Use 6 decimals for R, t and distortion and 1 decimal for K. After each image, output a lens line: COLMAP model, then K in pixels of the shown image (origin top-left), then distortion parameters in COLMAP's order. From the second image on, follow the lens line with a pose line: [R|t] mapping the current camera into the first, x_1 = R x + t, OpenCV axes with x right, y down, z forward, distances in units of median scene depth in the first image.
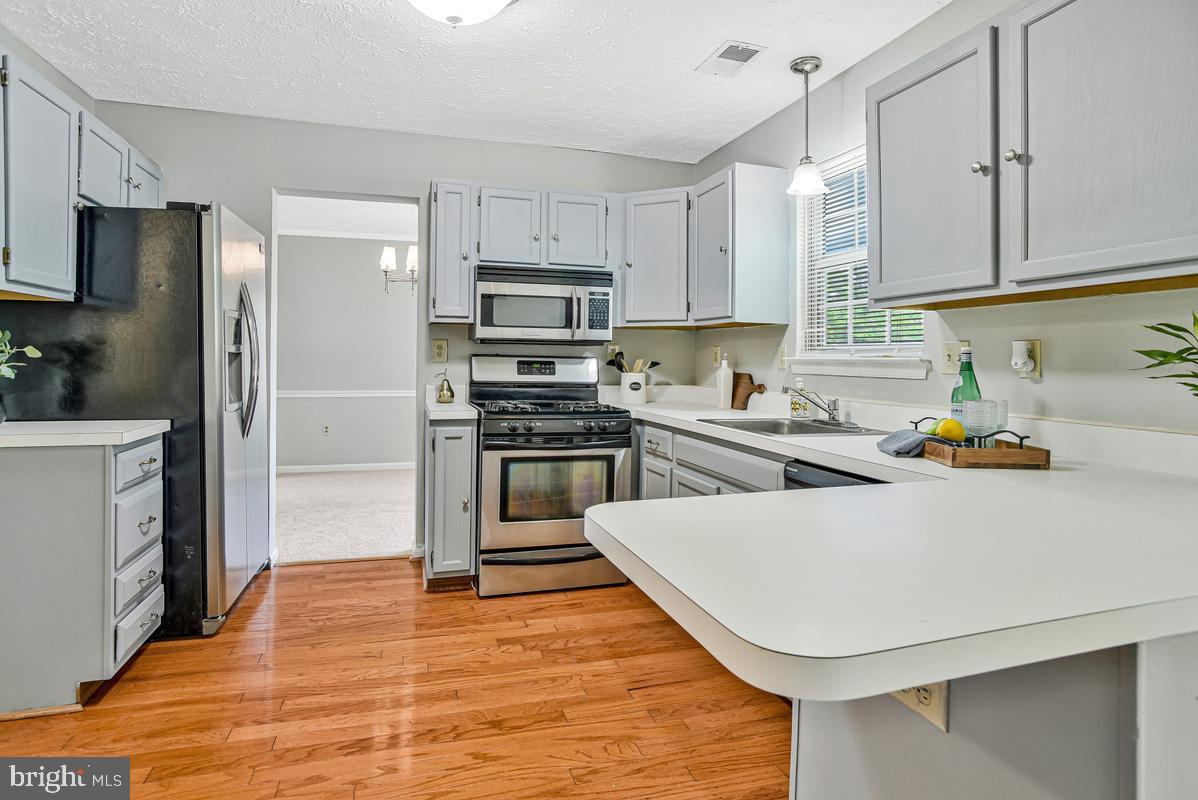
lens RADIAL K [[645.2, 0, 600.4], [0, 645.2, 370.7], [0, 0, 1]] dist [-0.048204, 0.001079]
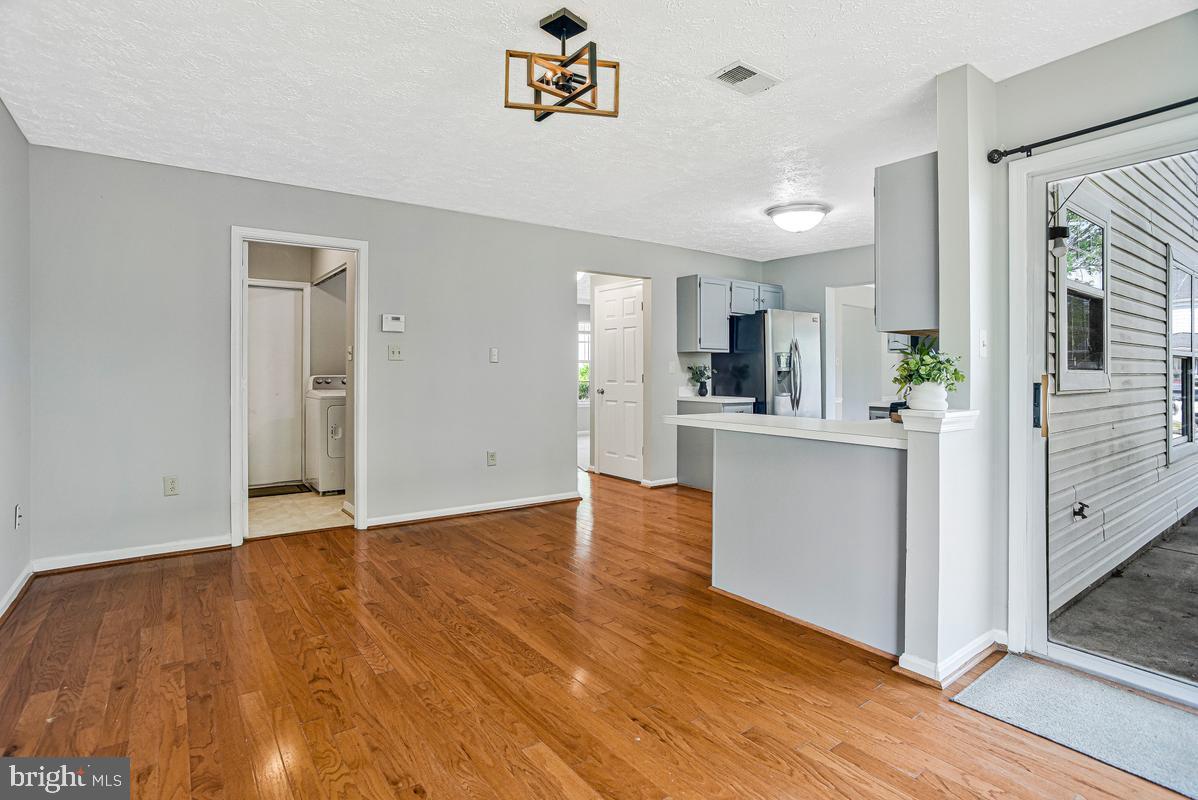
lens RADIAL K [[623.6, 0, 596.6], [0, 623.6, 378.2], [0, 0, 1]] dist [-0.017462, -0.000301]
pose [[0.324013, -0.005019, -0.946039, 1.081596], [-0.013628, 0.999857, -0.009972, 0.025358], [0.945954, 0.016124, 0.323899, -0.301736]]
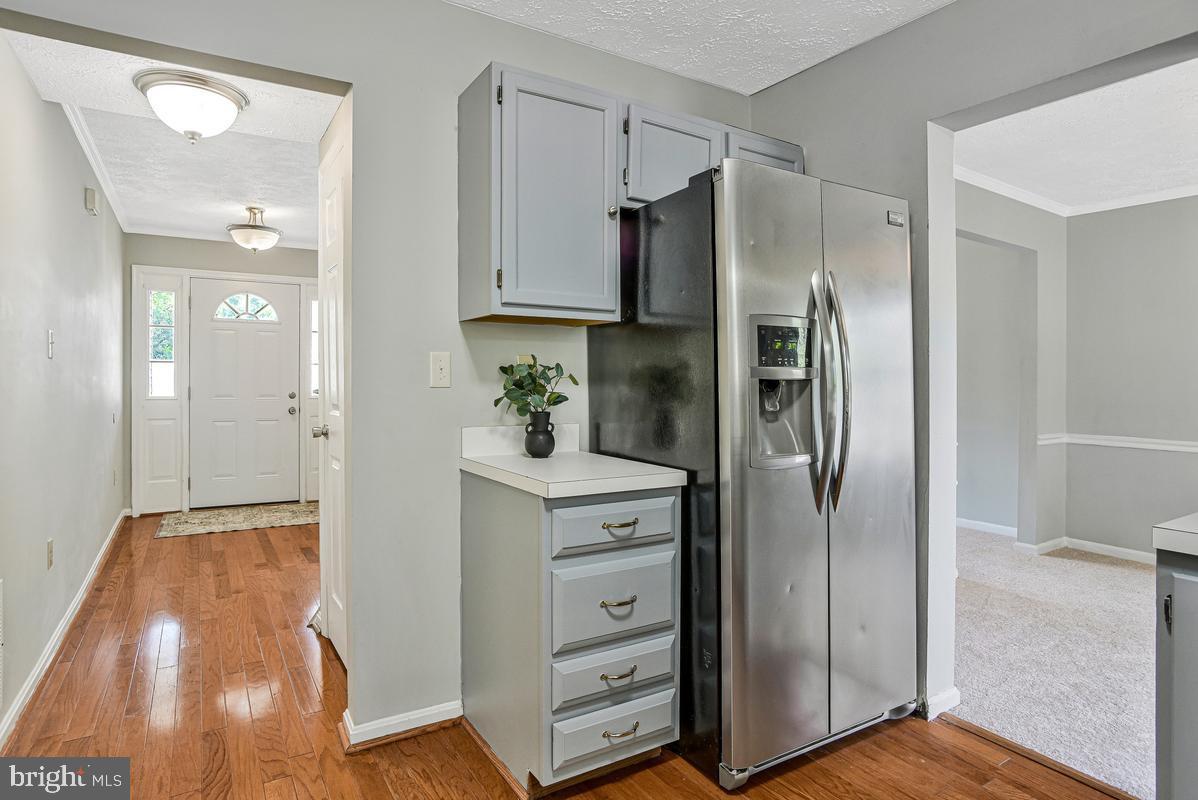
lens RADIAL K [[653.3, 0, 601.7], [0, 653.3, 378.7], [0, 0, 1]] dist [-0.032736, 0.000000]
pose [[0.250828, -0.014048, -0.967930, 0.023464], [-0.017009, 0.999676, -0.018917, -0.009279], [0.967882, 0.021209, 0.250508, 0.525306]]
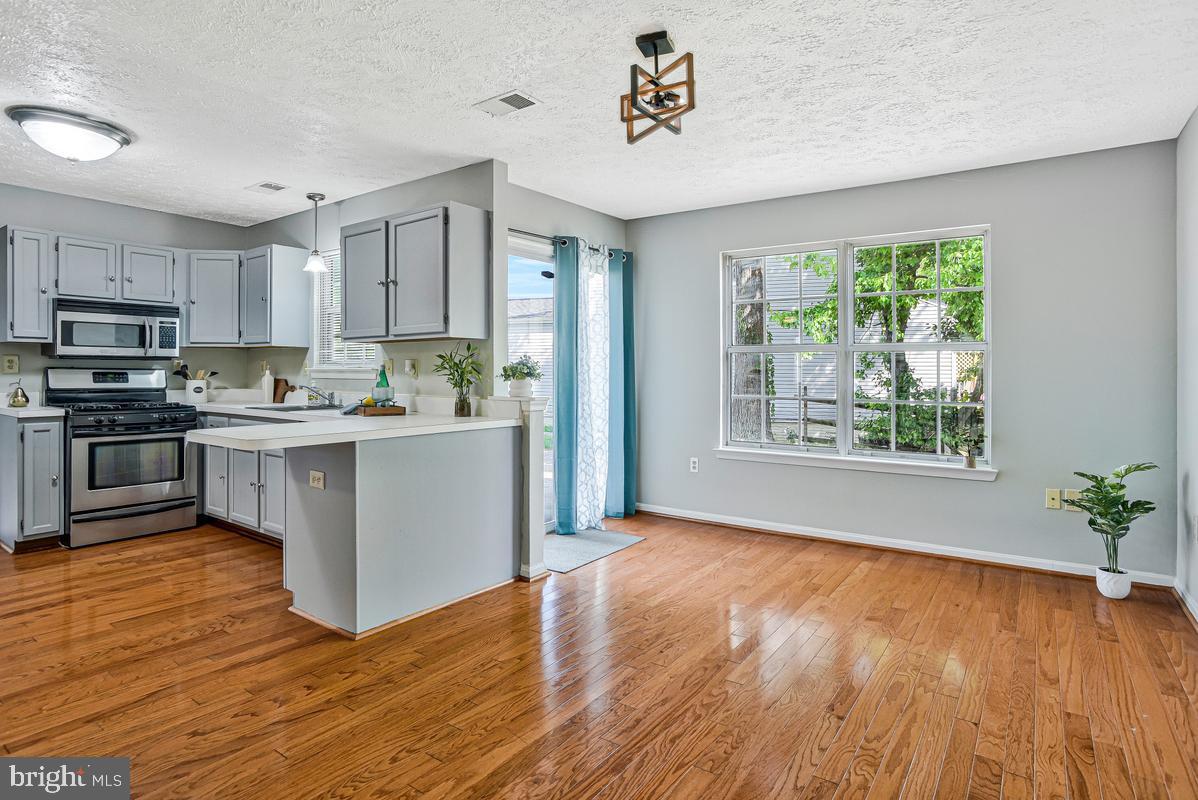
lens RADIAL K [[626.3, 0, 598.0], [0, 626.3, 375.4], [0, 0, 1]] dist [-0.077167, 0.036138]
pose [[0.795482, -0.012889, 0.605840, -0.064651], [0.017275, 0.999850, -0.001411, 0.011711], [-0.605731, 0.011589, 0.795585, -0.644275]]
